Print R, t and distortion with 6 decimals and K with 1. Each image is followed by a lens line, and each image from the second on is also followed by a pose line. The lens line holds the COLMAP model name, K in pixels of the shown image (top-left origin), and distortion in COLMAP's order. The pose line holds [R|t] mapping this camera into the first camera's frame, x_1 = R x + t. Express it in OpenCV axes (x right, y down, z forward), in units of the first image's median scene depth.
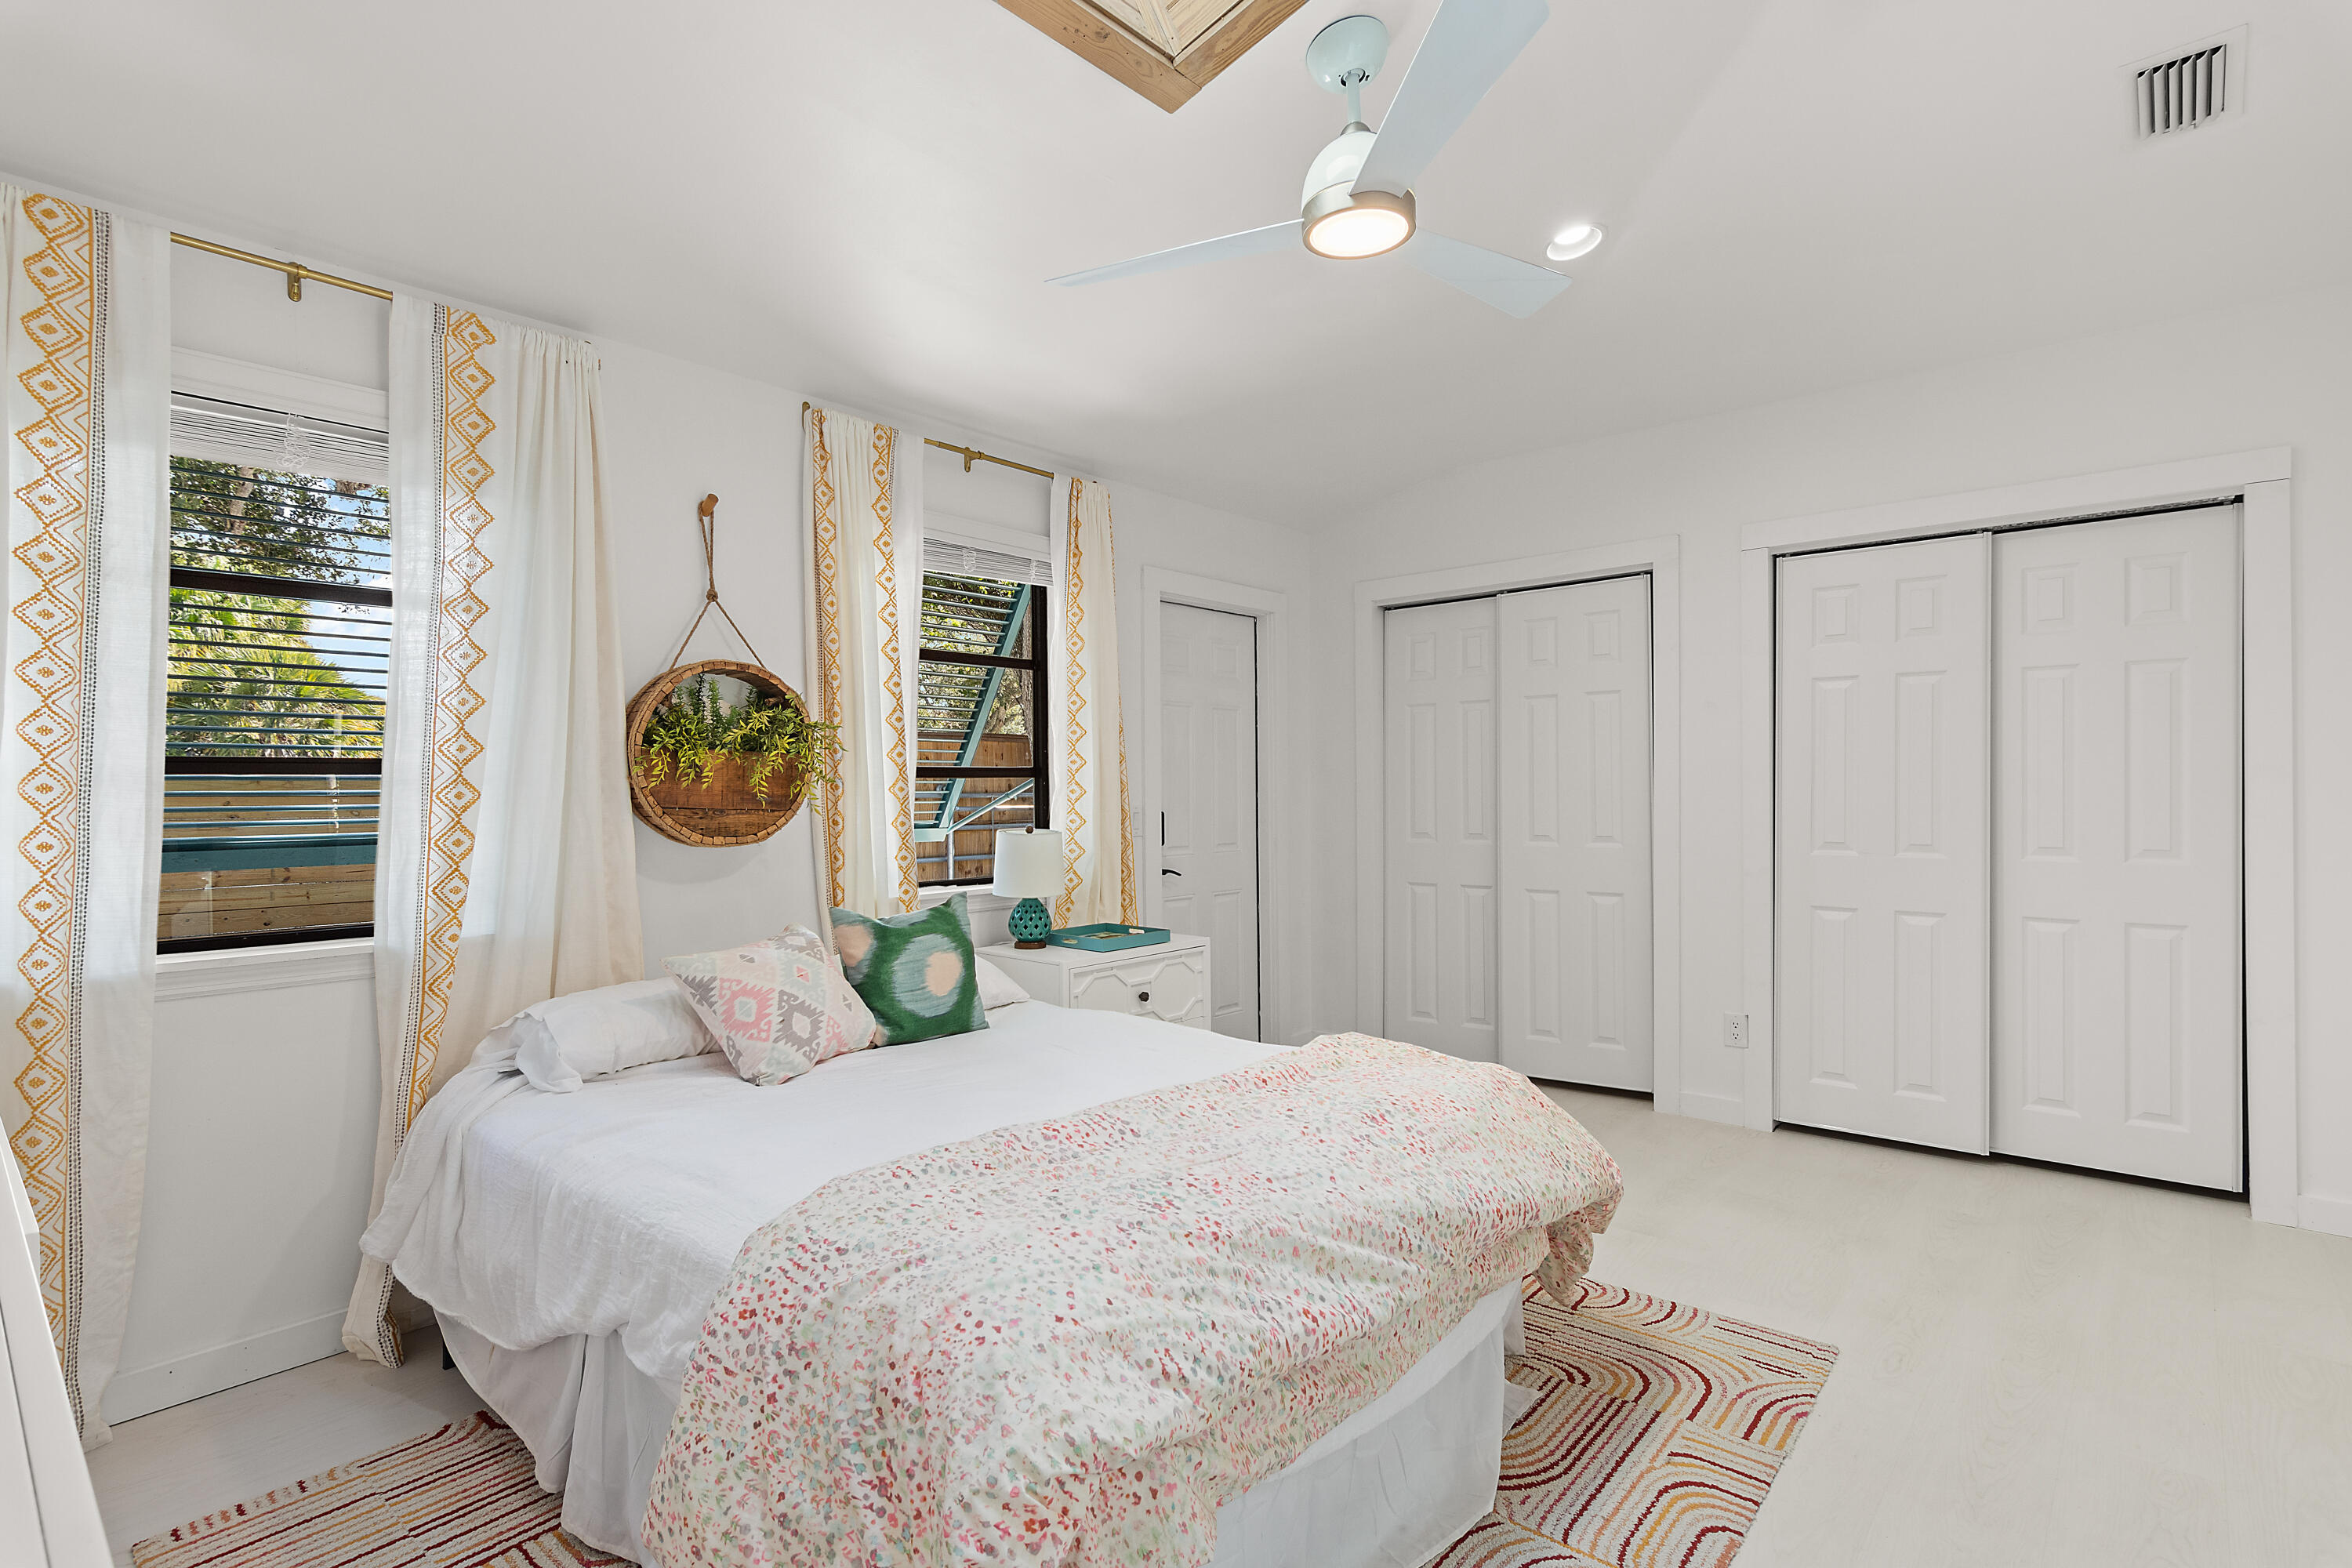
lens RADIAL K [[1145.0, 0, 1173.8], [0, 1145.0, 780.8], [0, 0, 1]] dist [0.002118, -0.006124]
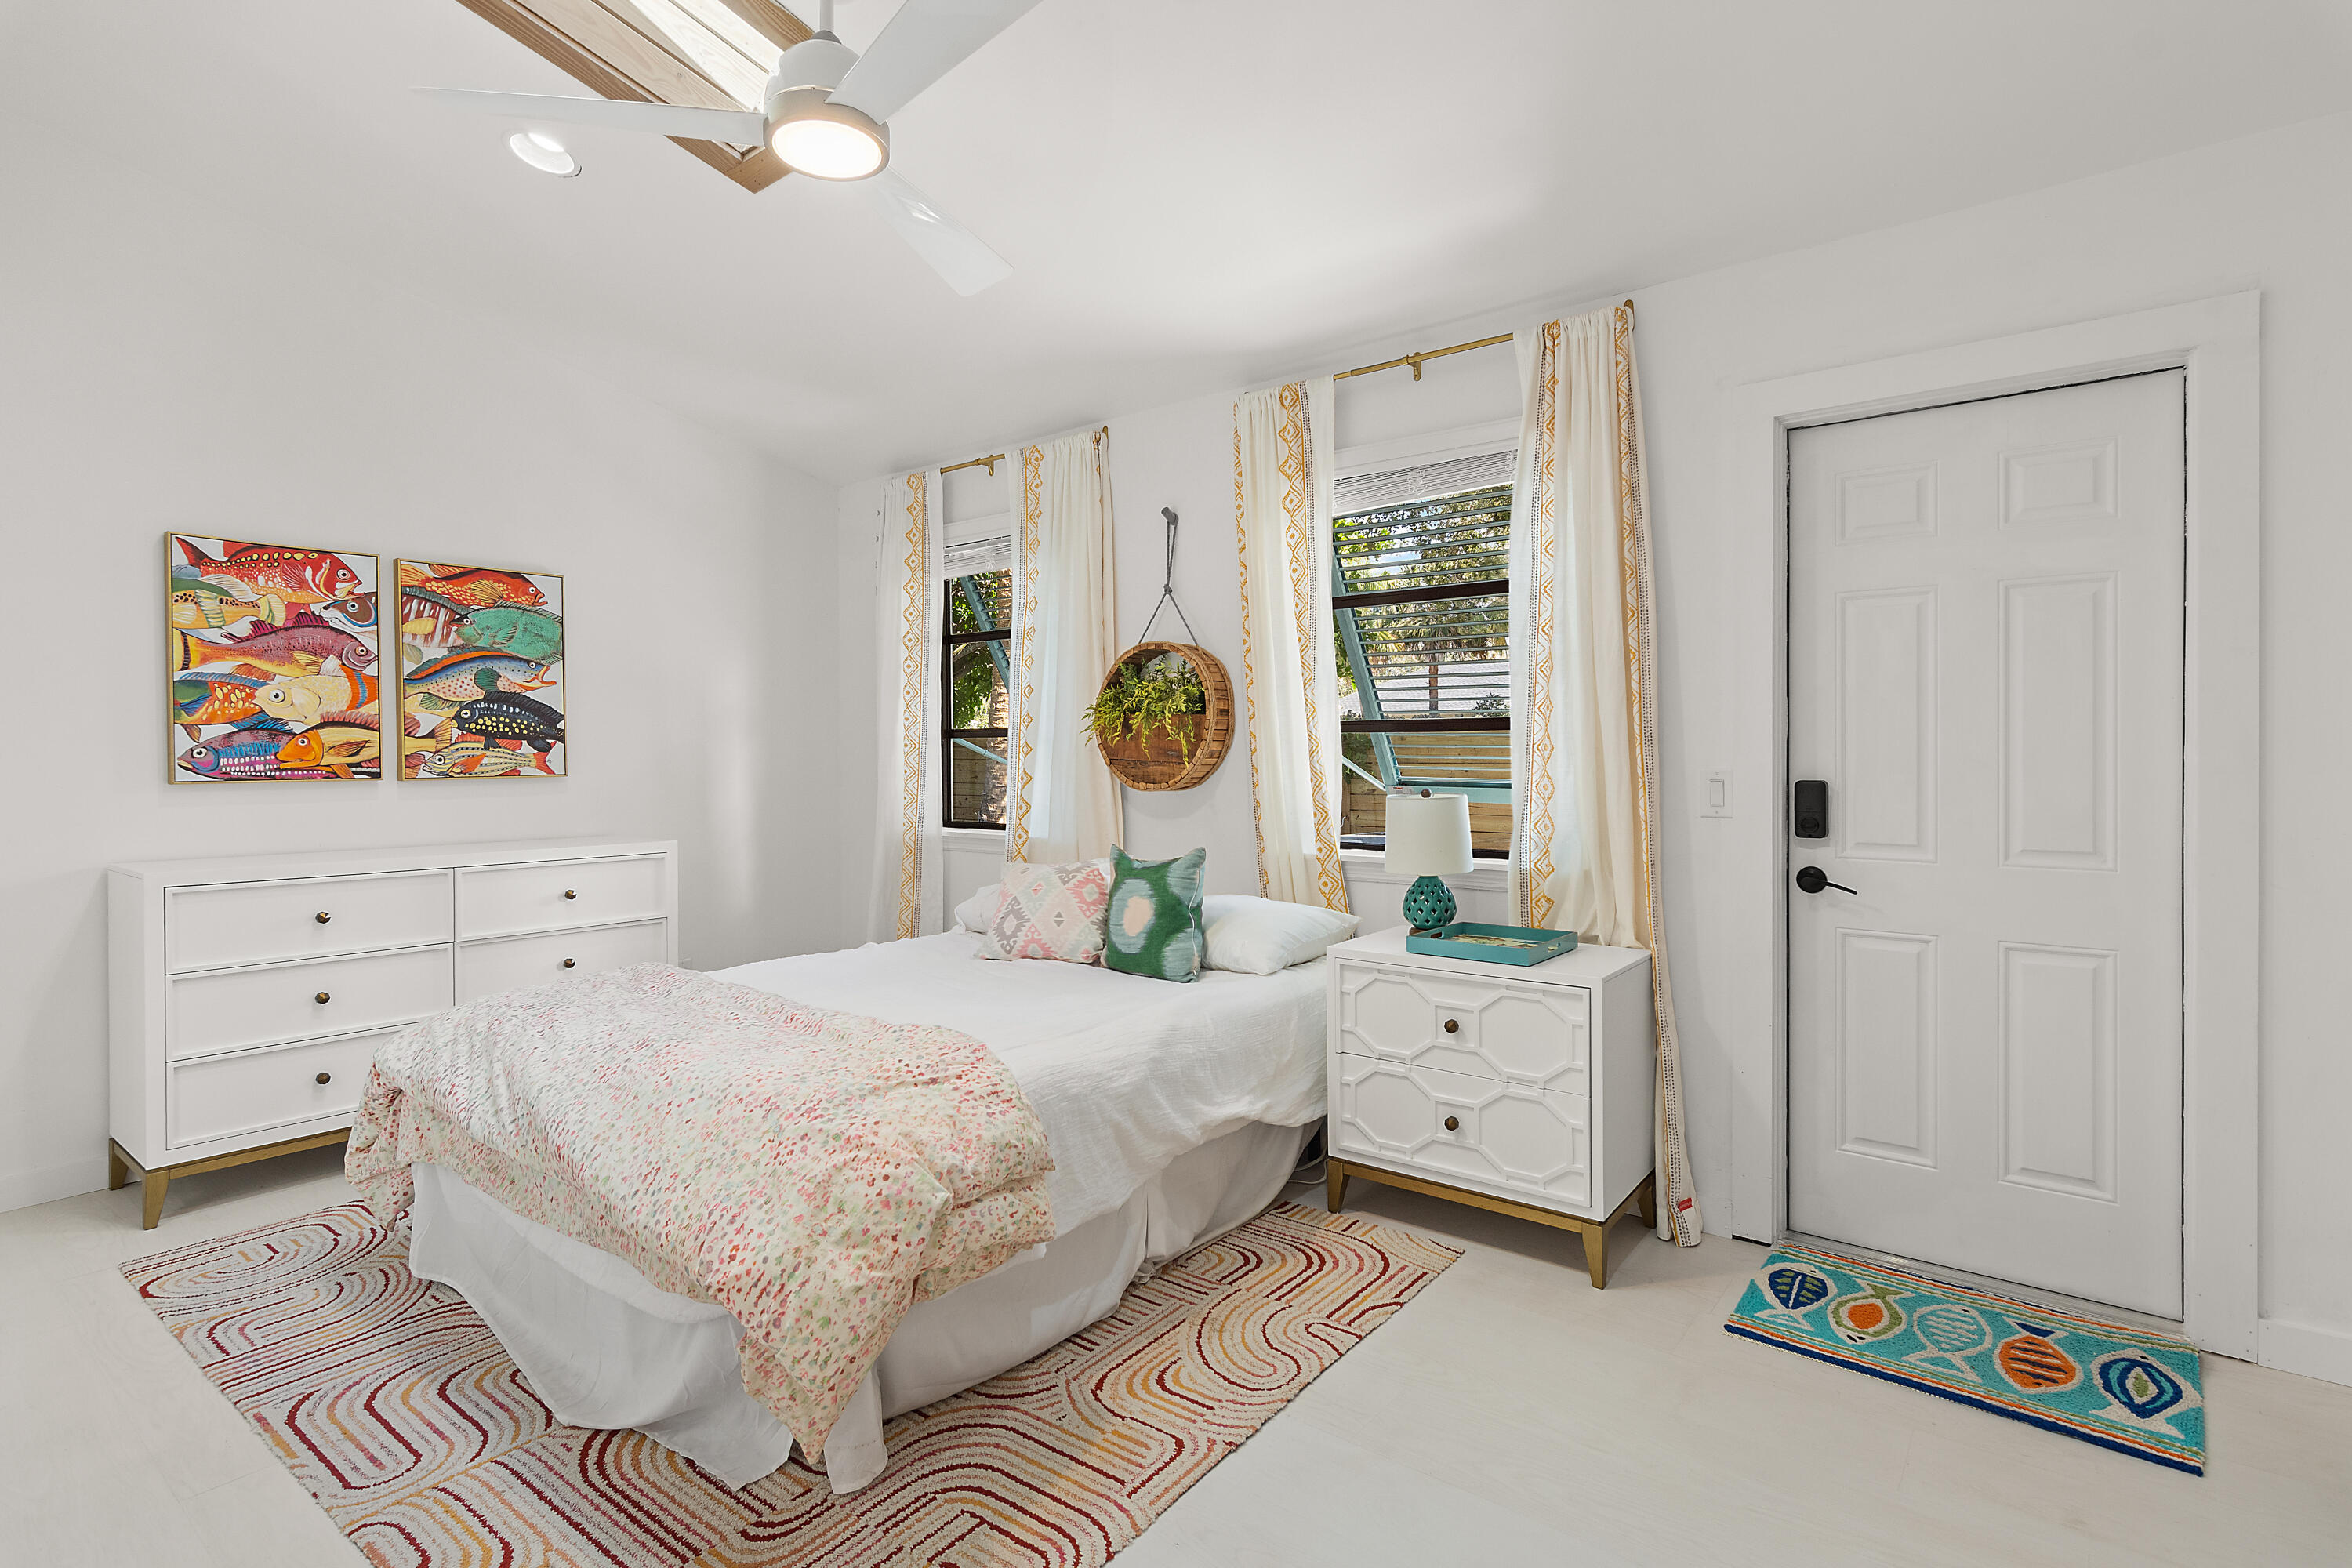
lens RADIAL K [[1145.0, 0, 1171.3], [0, 1145.0, 765.3], [0, 0, 1]] dist [0.002118, -0.006124]
pose [[0.047338, 0.020609, -0.998666, 0.998843], [0.010314, 0.999724, 0.021120, 0.003526], [0.998826, -0.011300, 0.047113, 1.118031]]
